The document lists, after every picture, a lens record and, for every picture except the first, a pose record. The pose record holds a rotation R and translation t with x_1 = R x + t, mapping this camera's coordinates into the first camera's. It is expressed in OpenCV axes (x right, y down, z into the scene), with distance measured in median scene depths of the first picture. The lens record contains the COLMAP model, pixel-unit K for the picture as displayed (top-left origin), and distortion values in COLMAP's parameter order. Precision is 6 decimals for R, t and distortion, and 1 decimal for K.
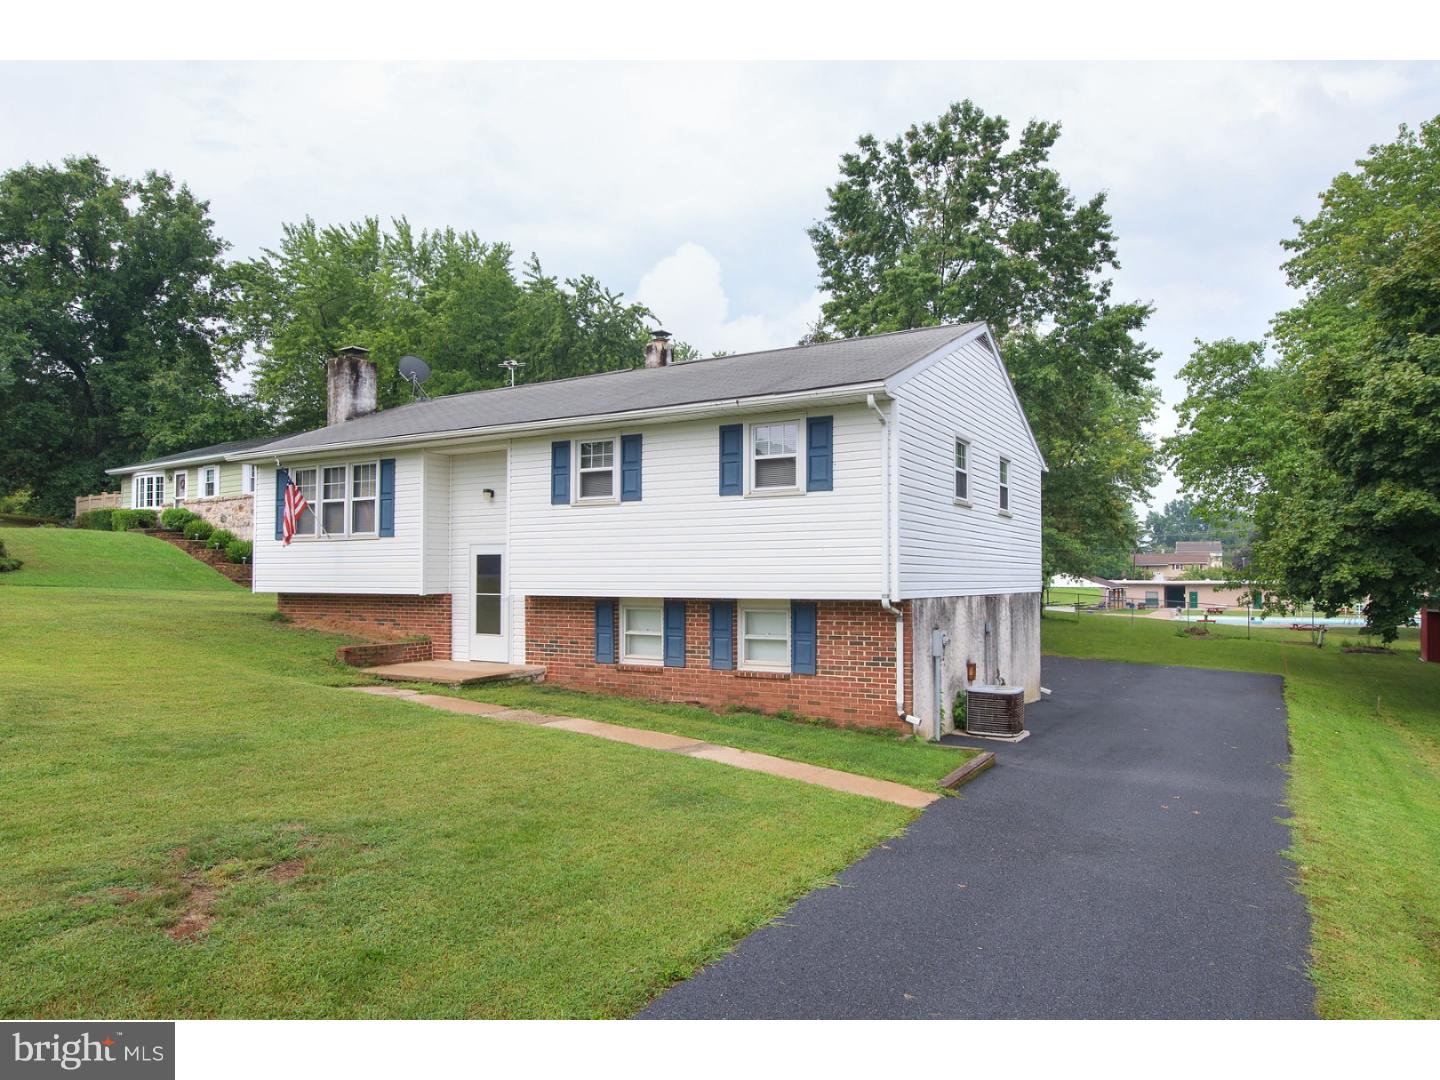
lens RADIAL K [[911.5, 0, 743.8], [0, 911.5, 548.7], [0, 0, 1]] dist [-0.001512, -0.000290]
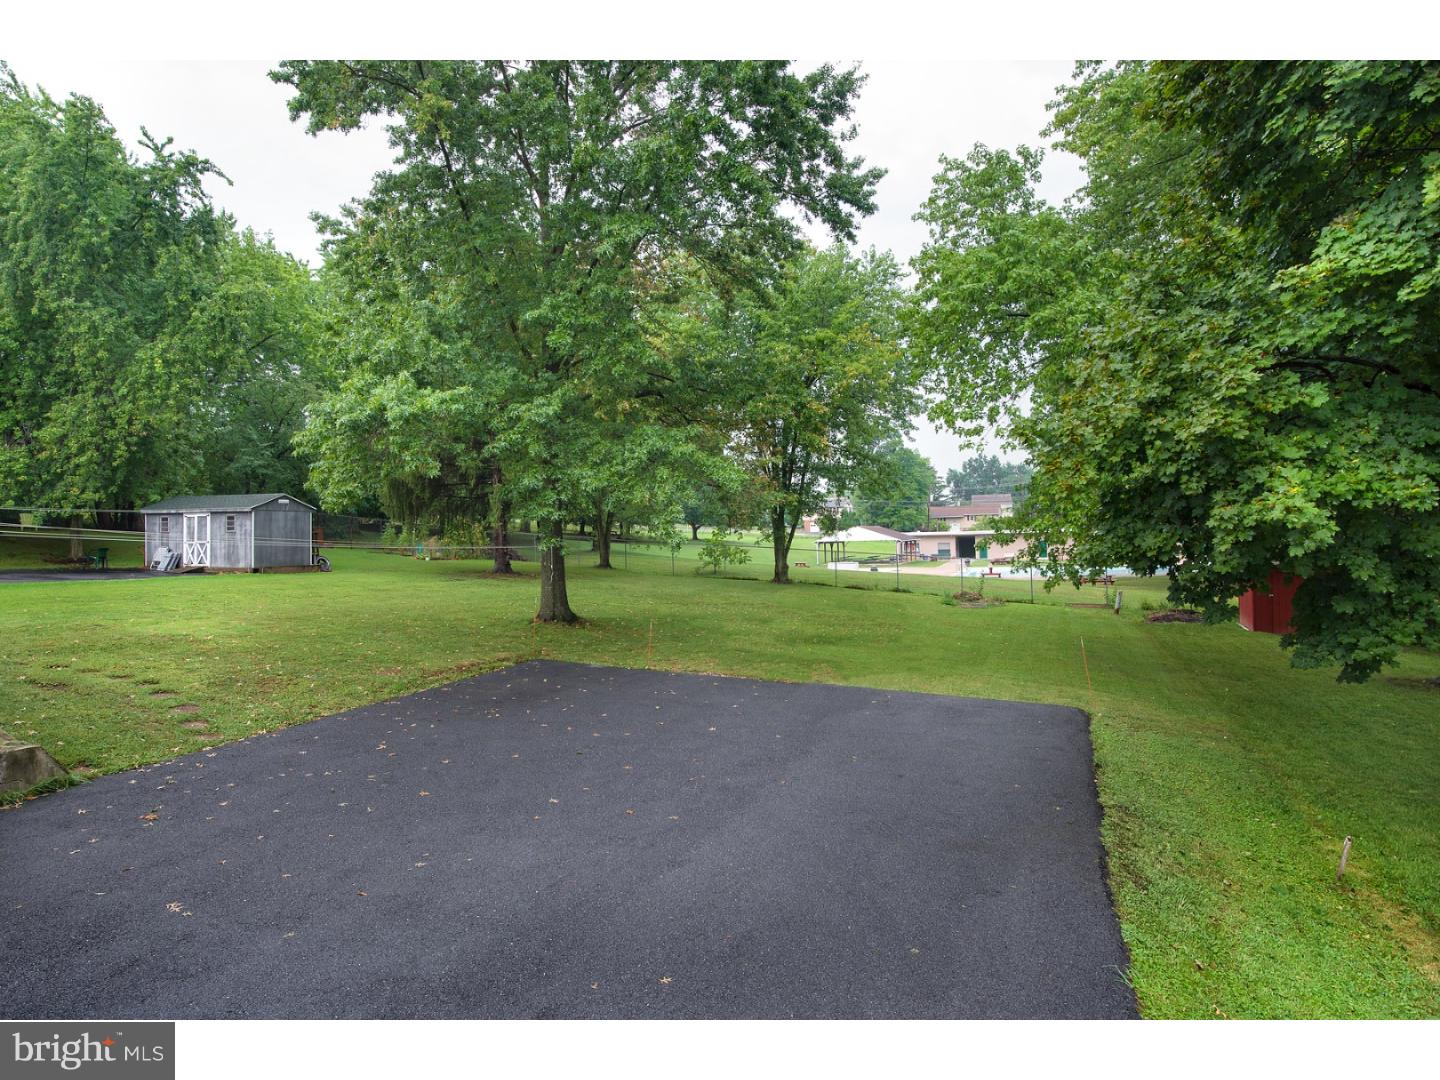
lens RADIAL K [[795.8, 0, 721.6], [0, 795.8, 510.0], [0, 0, 1]] dist [-0.001825, 0.000405]
pose [[0.991463, -0.021573, 0.128591, 0.273357], [0.021787, 0.999763, -0.000263, 0.017427], [-0.128554, 0.003062, 0.991698, 0.477141]]
